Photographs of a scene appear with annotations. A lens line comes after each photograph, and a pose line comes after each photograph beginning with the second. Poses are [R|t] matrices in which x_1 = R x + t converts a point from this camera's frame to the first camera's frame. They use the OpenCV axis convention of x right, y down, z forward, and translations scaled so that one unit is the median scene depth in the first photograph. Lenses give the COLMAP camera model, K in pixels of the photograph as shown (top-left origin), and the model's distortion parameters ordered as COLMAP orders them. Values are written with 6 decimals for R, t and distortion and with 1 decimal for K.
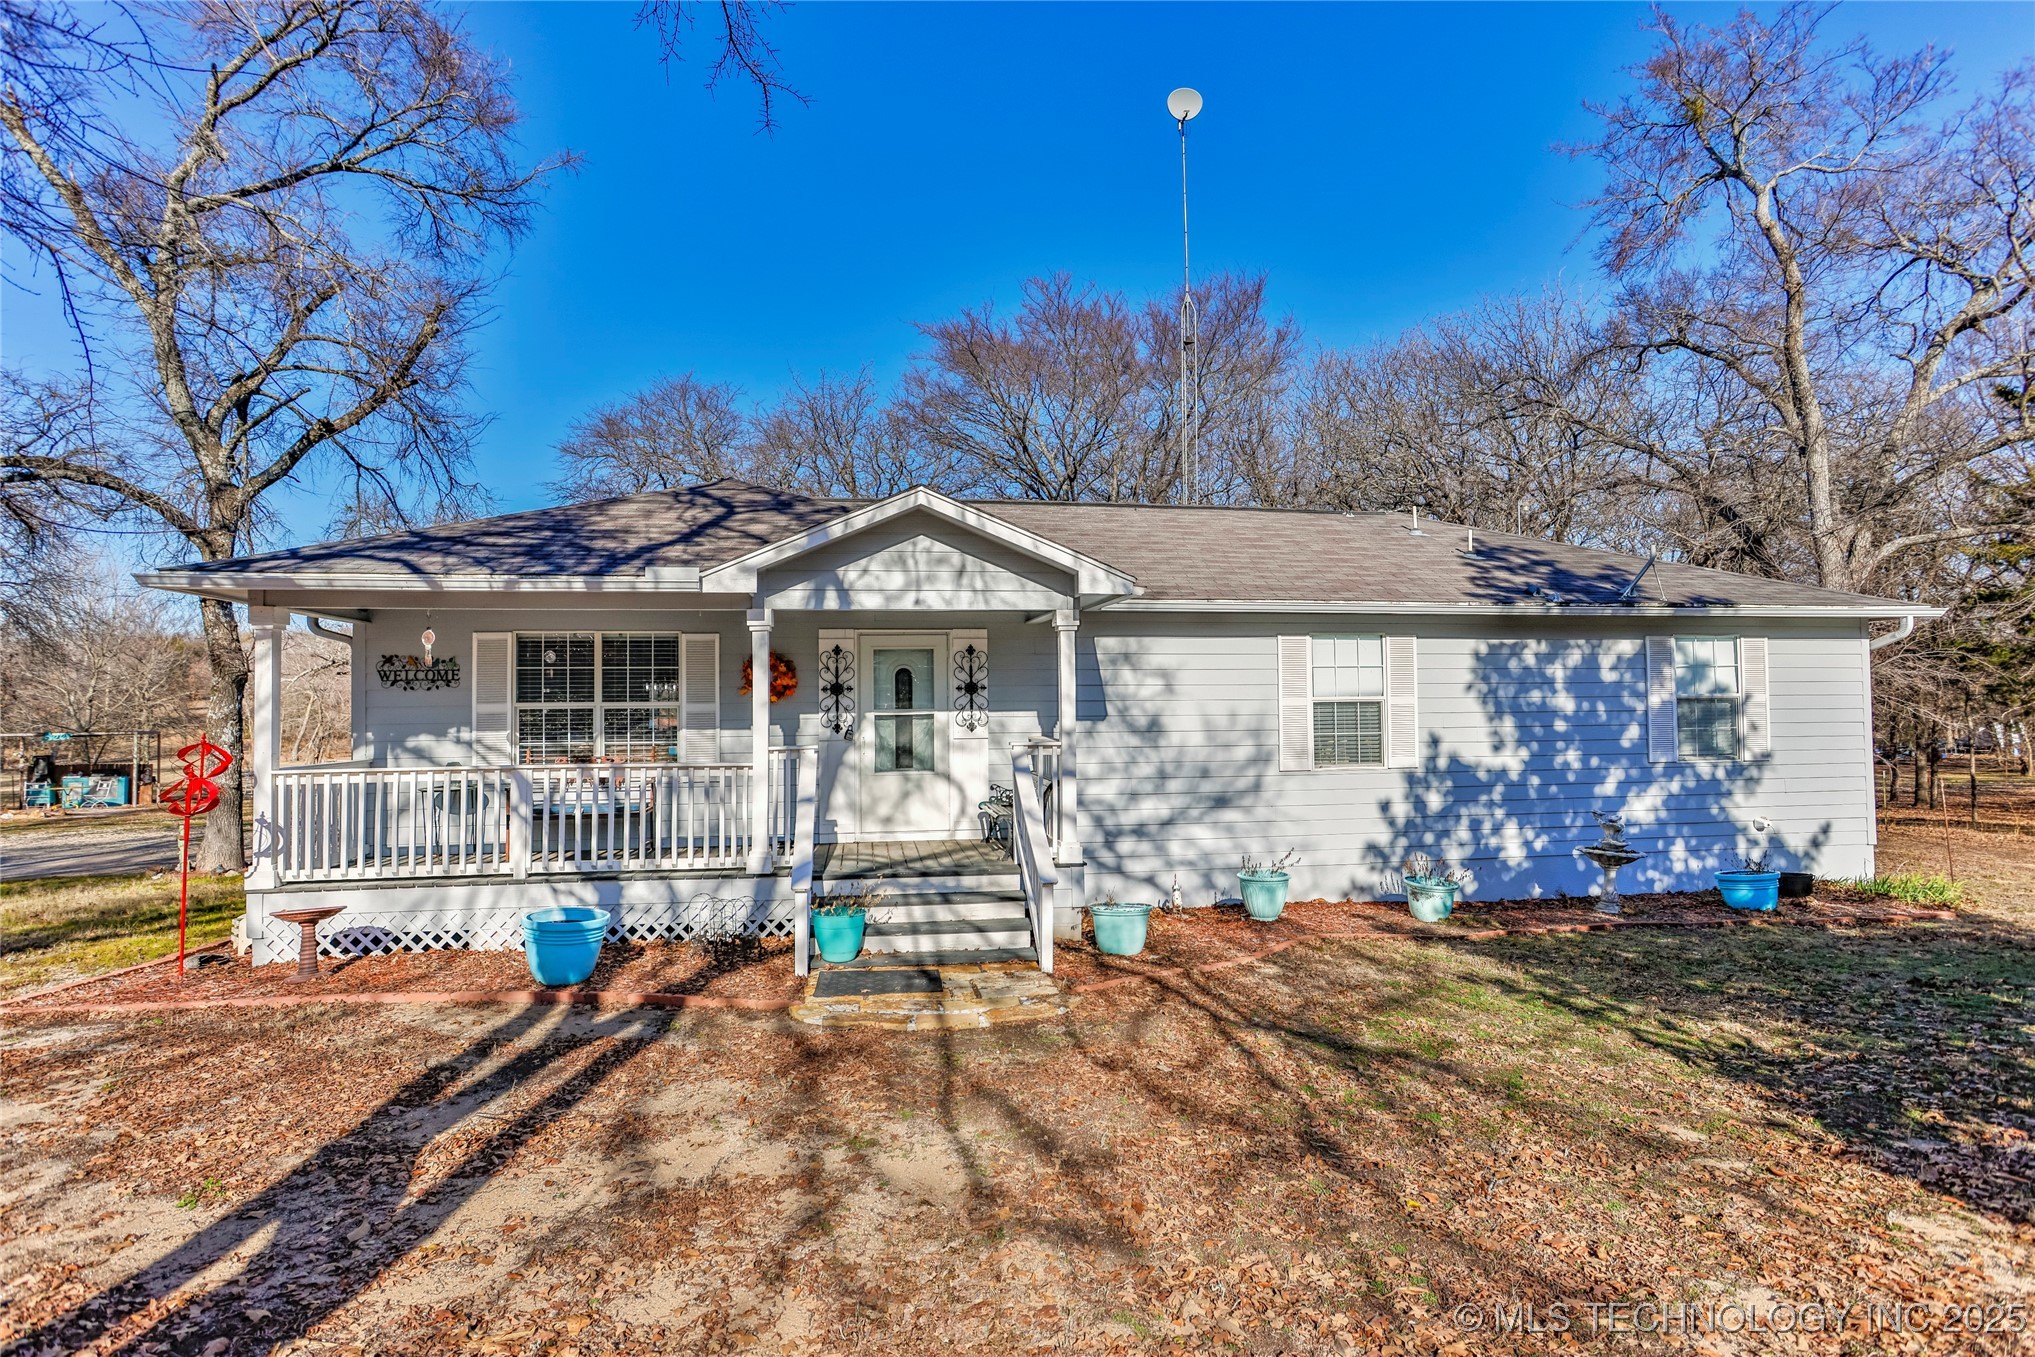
lens RADIAL K [[955.2, 0, 1016.0], [0, 955.2, 685.0], [0, 0, 1]] dist [-0.003694, 0.001859]
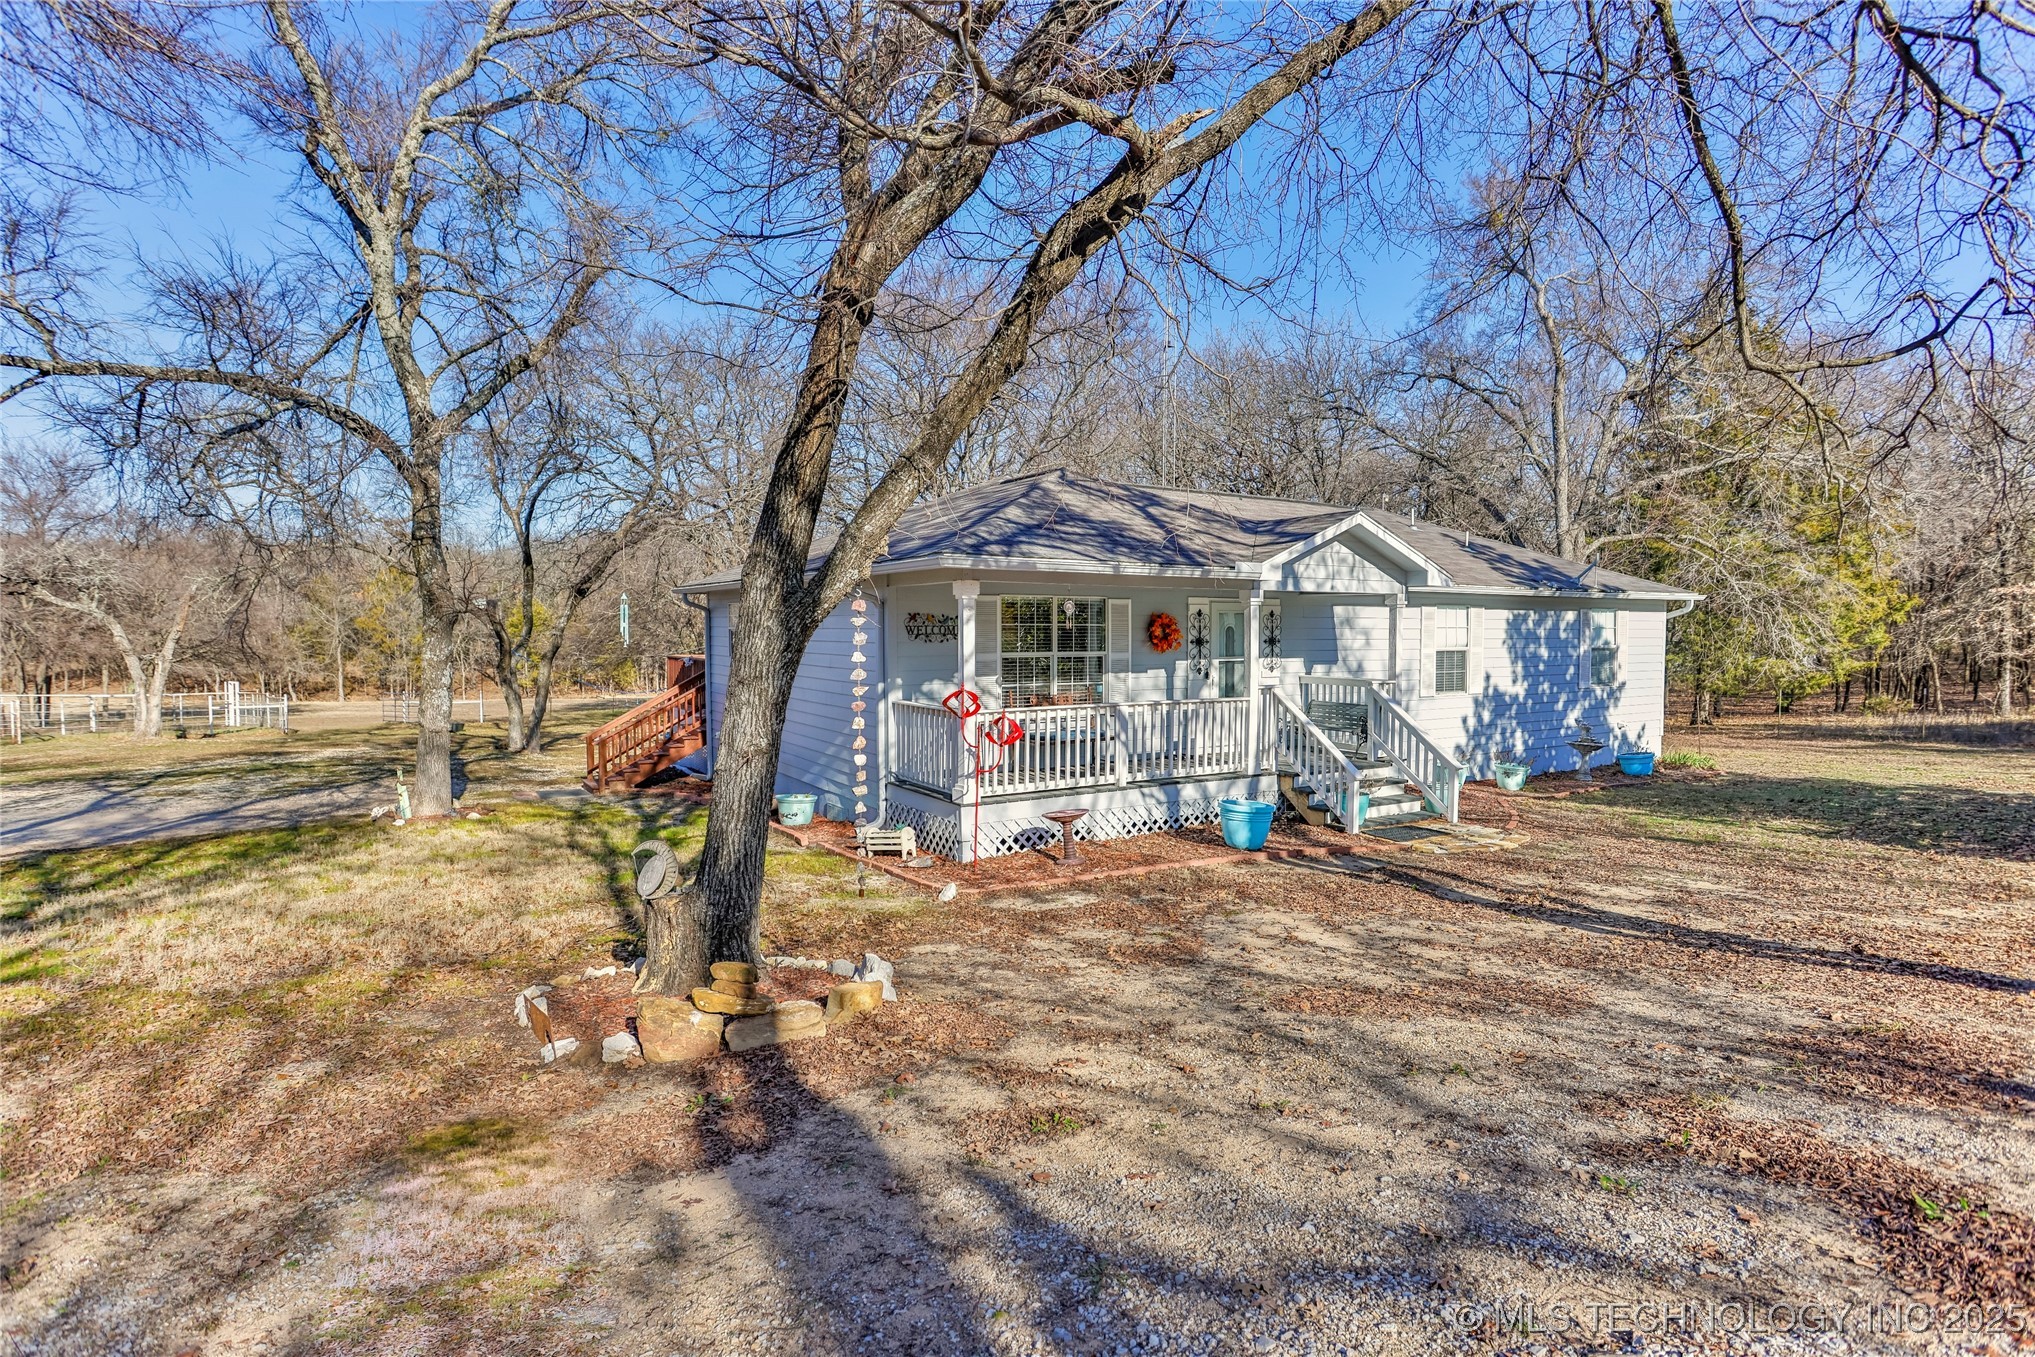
lens RADIAL K [[955.2, 0, 1020.5], [0, 955.2, 677.9], [0, 0, 1]] dist [-0.003694, 0.001859]
pose [[0.930305, -0.006607, 0.366727, -0.814036], [-0.019295, 0.997572, 0.066922, -0.027420], [-0.366278, -0.069334, 0.927919, -0.139585]]
